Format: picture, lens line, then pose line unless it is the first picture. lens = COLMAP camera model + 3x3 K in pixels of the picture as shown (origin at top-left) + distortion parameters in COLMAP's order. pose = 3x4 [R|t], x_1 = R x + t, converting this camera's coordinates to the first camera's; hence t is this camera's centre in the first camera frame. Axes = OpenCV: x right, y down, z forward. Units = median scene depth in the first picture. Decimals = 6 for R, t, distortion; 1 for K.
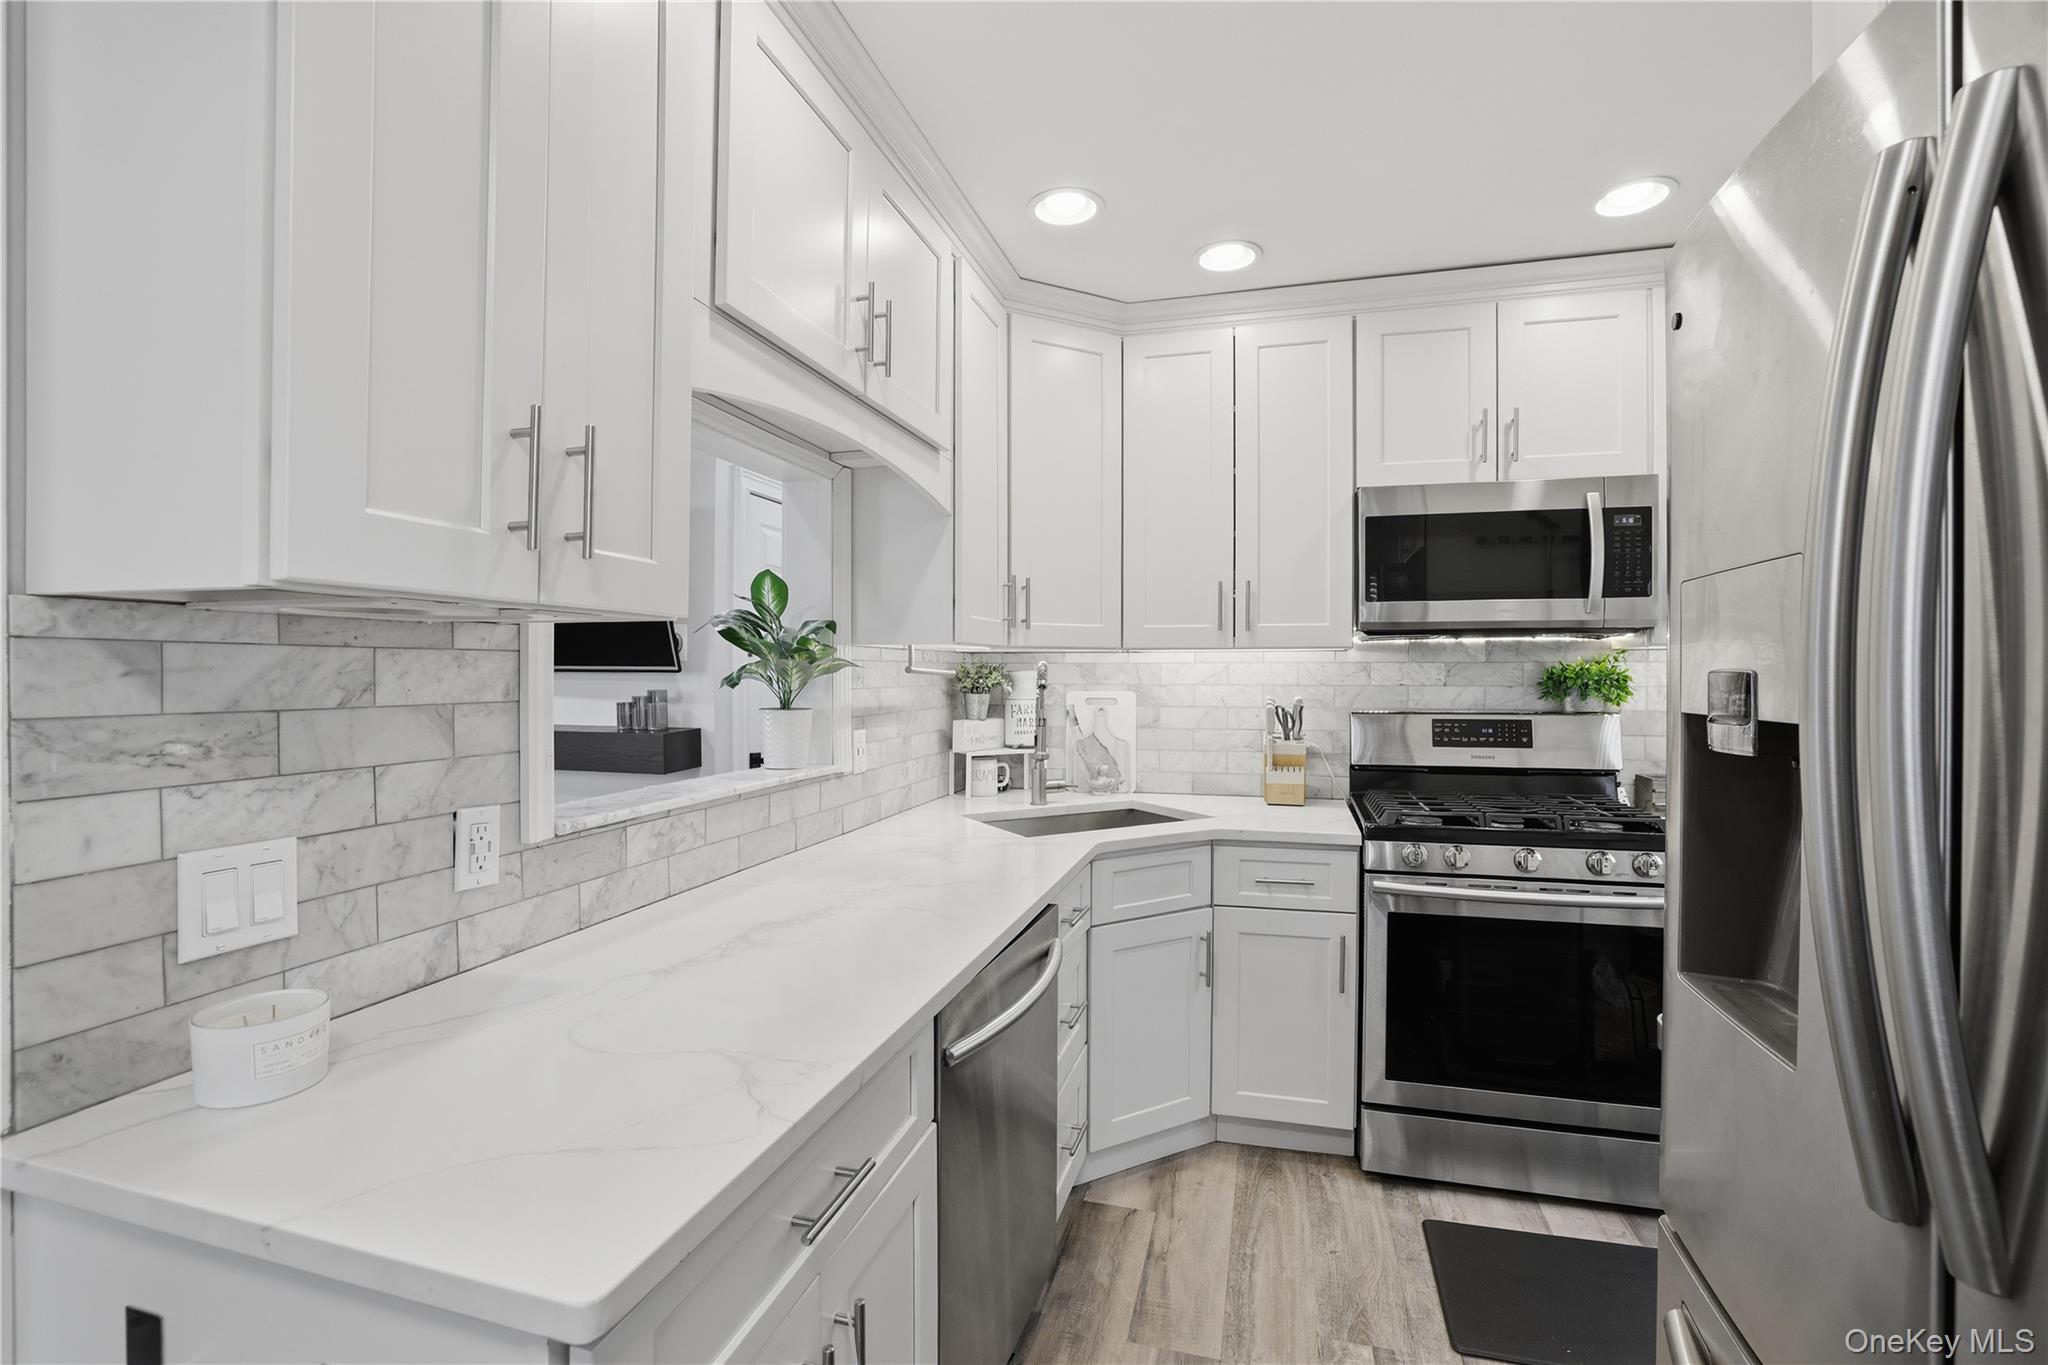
lens RADIAL K [[901.3, 0, 1021.3], [0, 901.3, 674.5], [0, 0, 1]] dist [-0.041807, -0.000152]
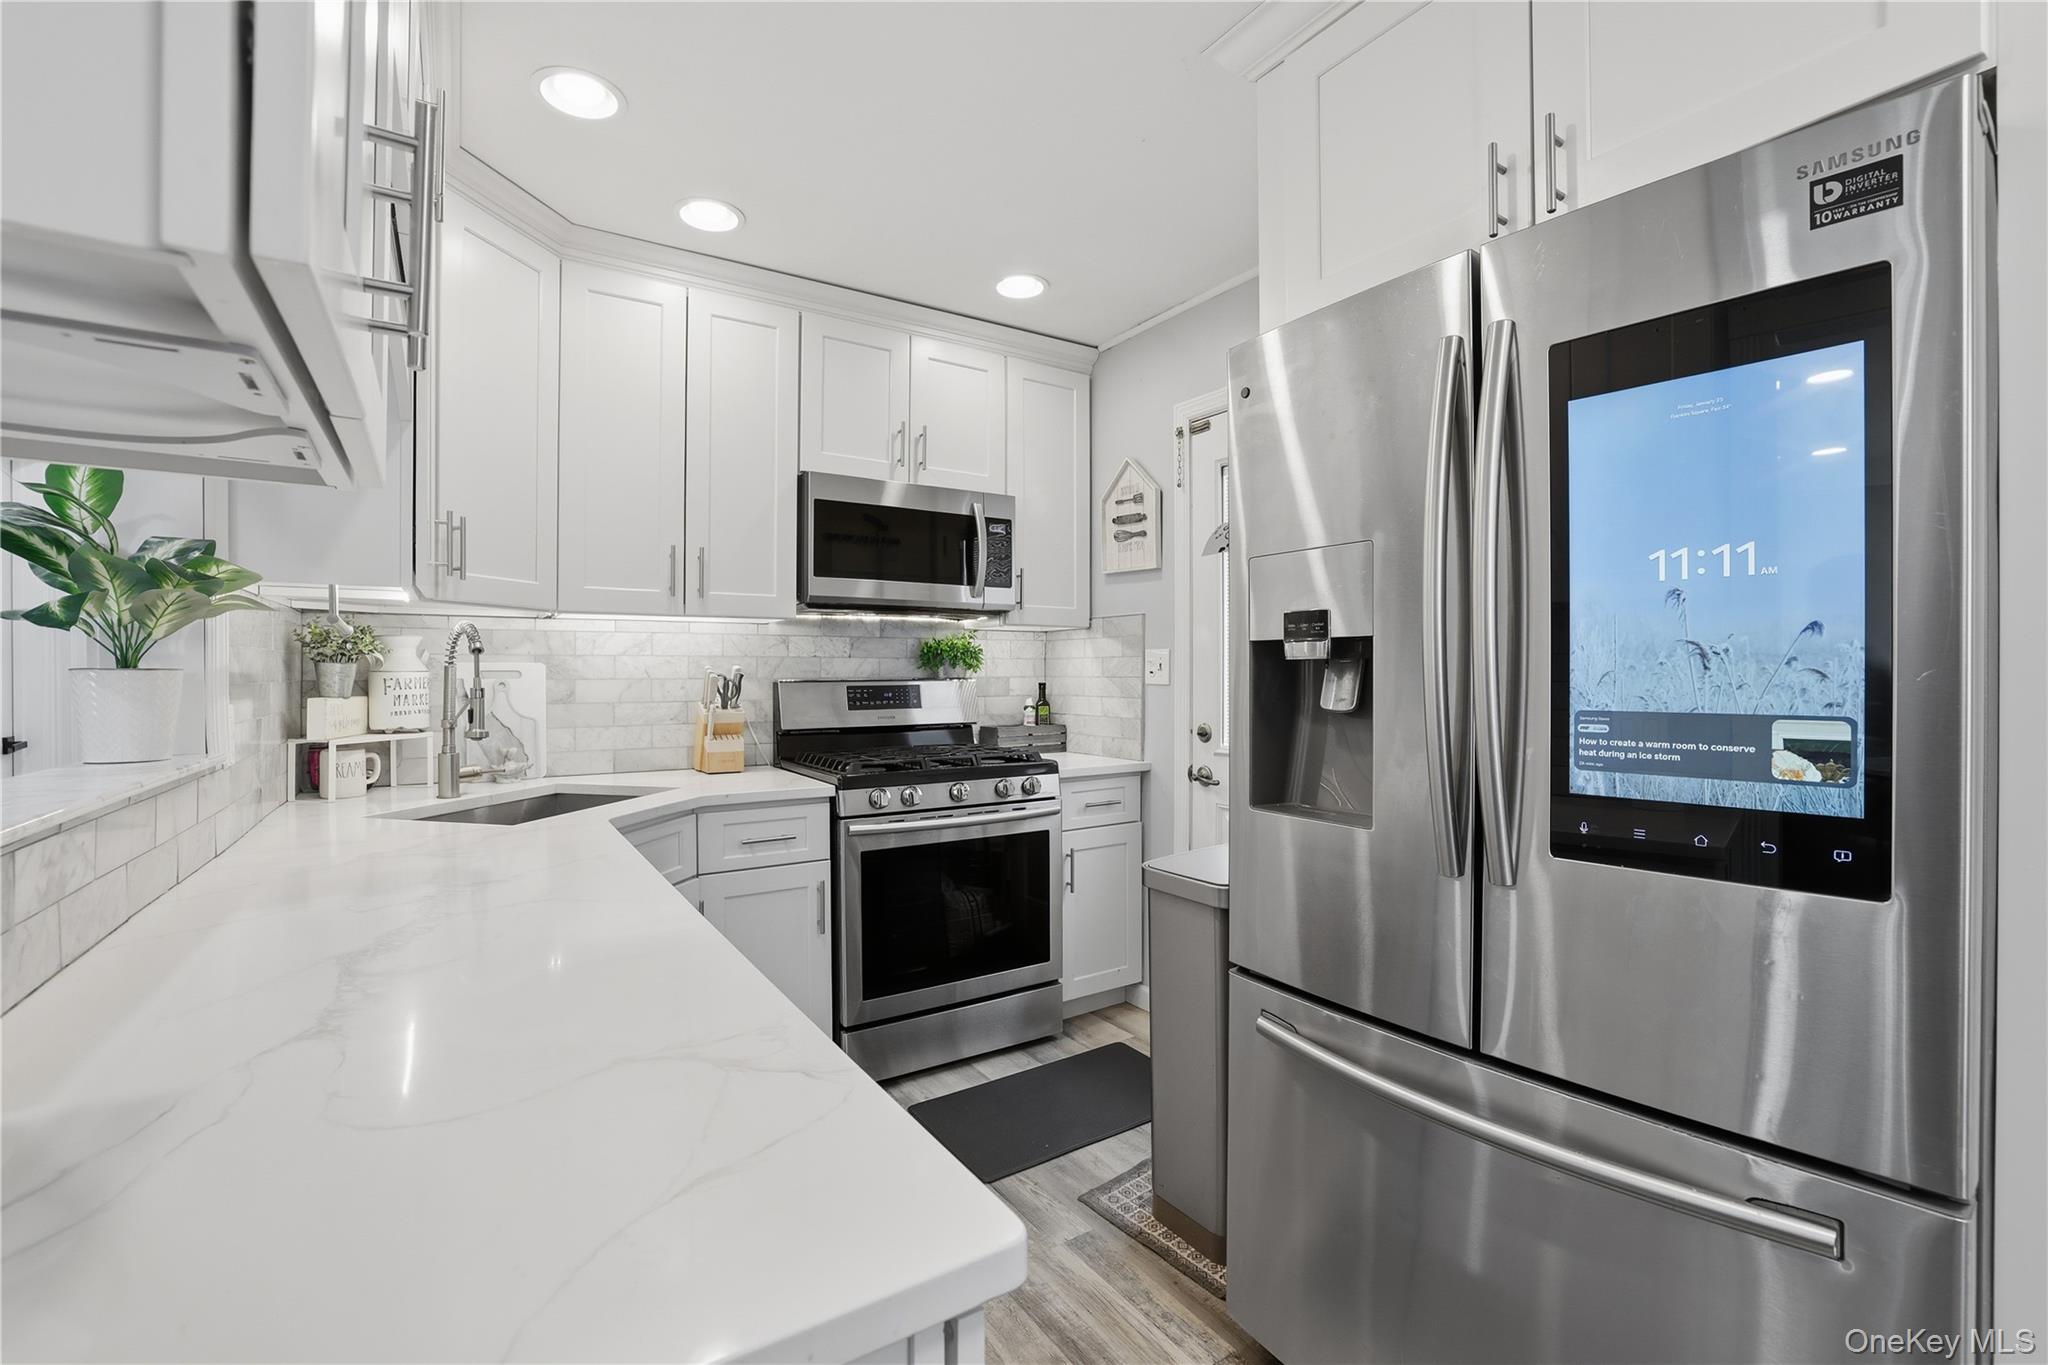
lens RADIAL K [[889.0, 0, 1028.6], [0, 889.0, 678.6], [0, 0, 1]] dist [-0.069547, 0.026081]
pose [[0.649106, -0.006088, 0.760673, -0.246555], [0.002293, 0.999979, 0.006046, 0.034696], [-0.760694, -0.002180, 0.649107, 0.096613]]
